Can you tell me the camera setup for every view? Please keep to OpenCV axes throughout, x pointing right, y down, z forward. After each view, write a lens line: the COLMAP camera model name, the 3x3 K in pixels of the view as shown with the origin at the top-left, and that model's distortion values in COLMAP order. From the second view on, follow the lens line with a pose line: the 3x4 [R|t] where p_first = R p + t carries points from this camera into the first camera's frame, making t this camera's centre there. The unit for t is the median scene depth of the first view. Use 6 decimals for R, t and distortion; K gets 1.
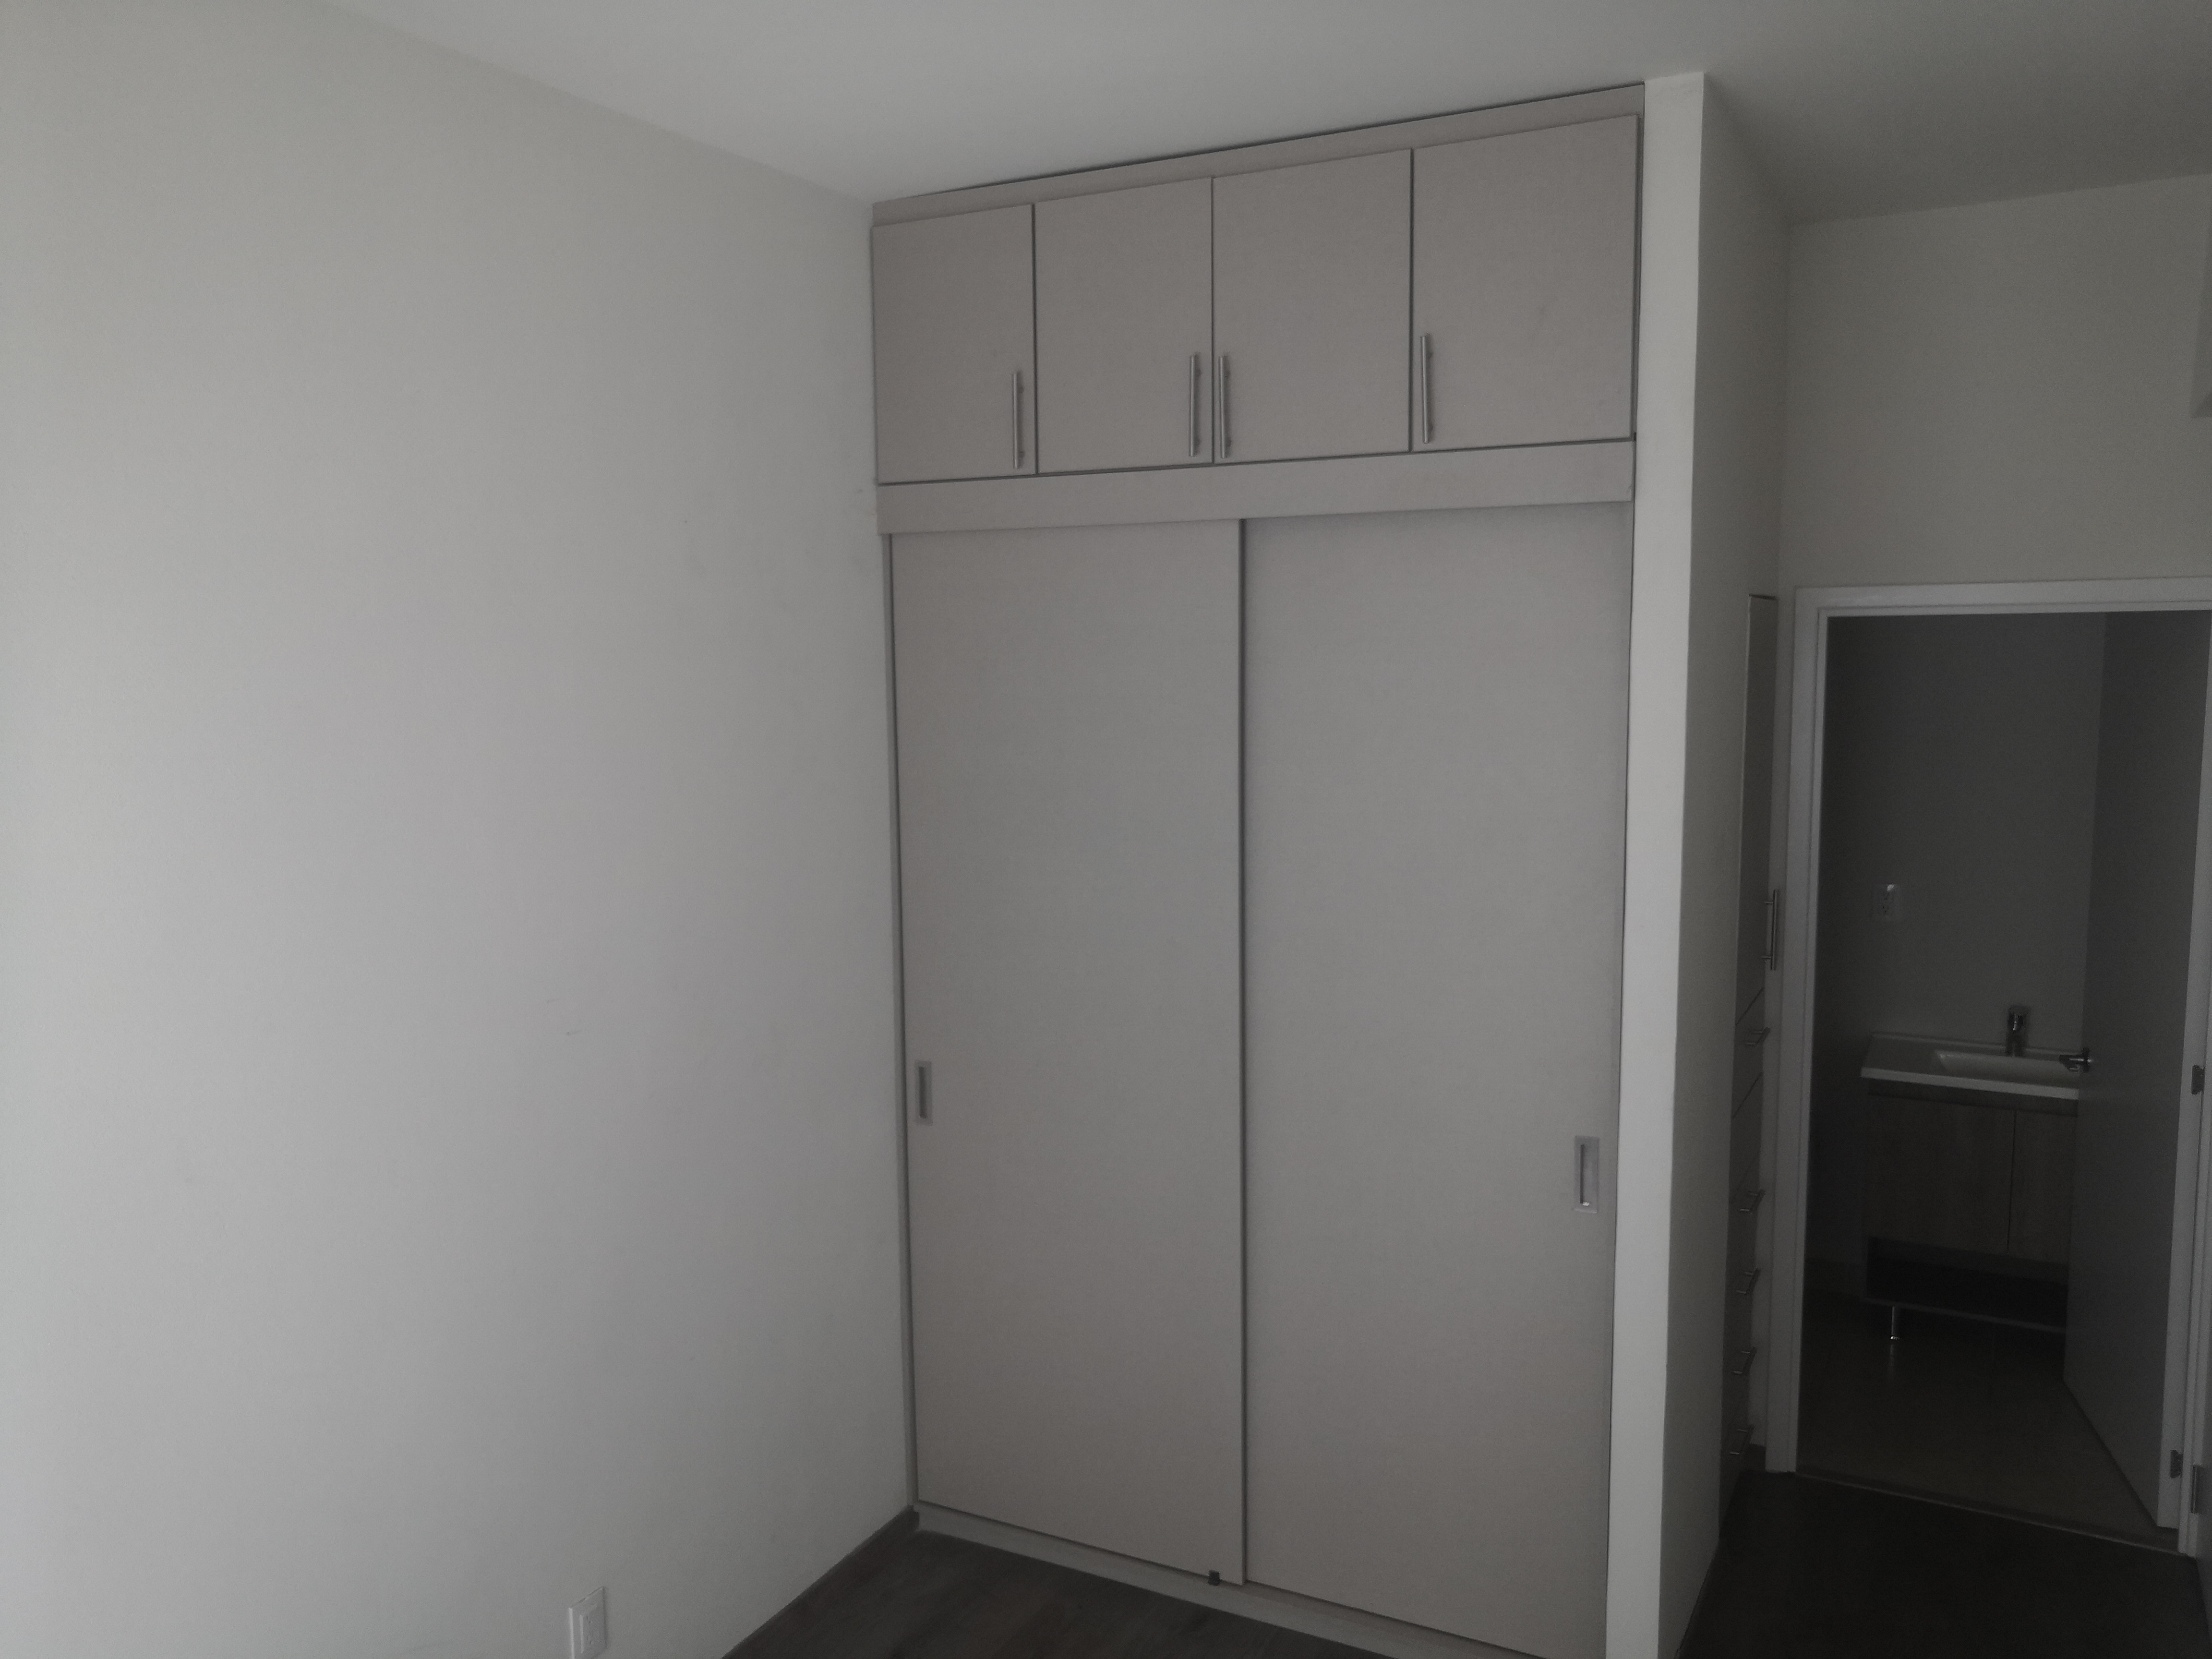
lens RADIAL K [[1724.8, 0, 1062.9], [0, 1724.8, 837.6], [0, 0, 1]] dist [-0.017706, 0.049263]
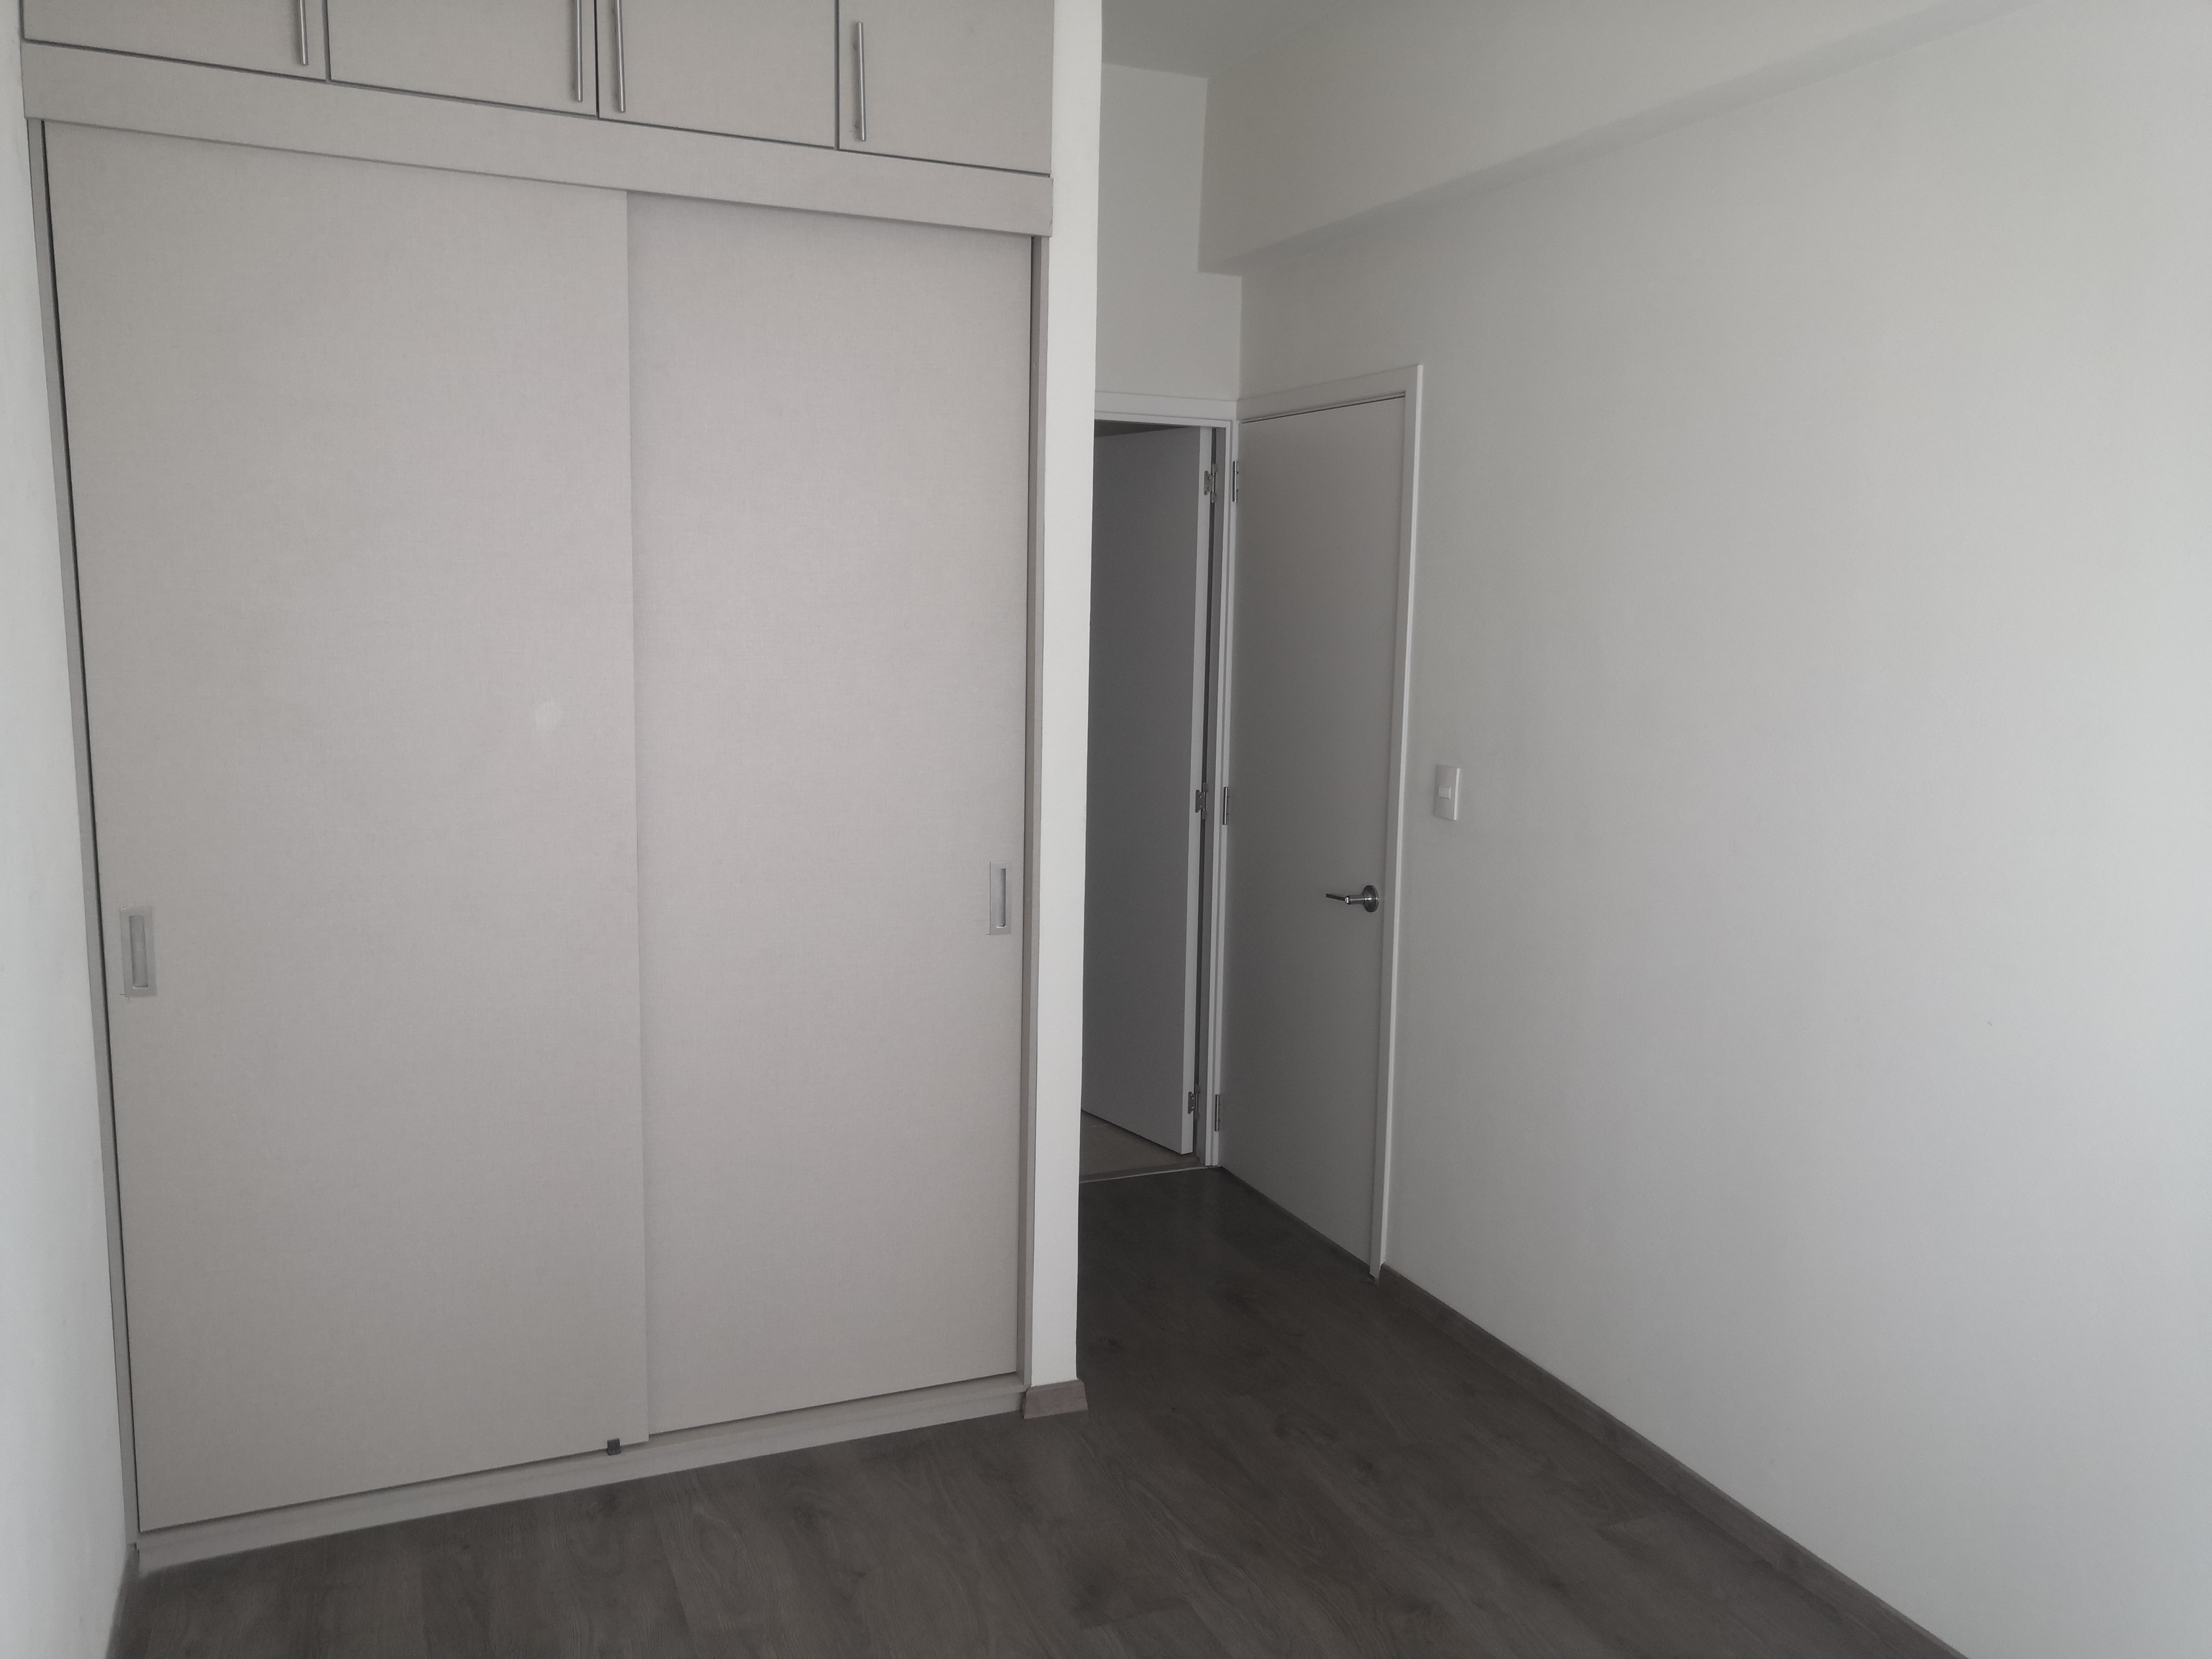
lens RADIAL K [[1747.1, 0, 1146.3], [0, 1747.1, 831.8], [0, 0, 1]] dist [-0.001755, 0.042672]
pose [[0.616241, -0.085871, 0.782862, -0.445312], [0.058256, 0.996285, 0.063425, 0.090407], [-0.785400, 0.006521, 0.618954, 0.267904]]
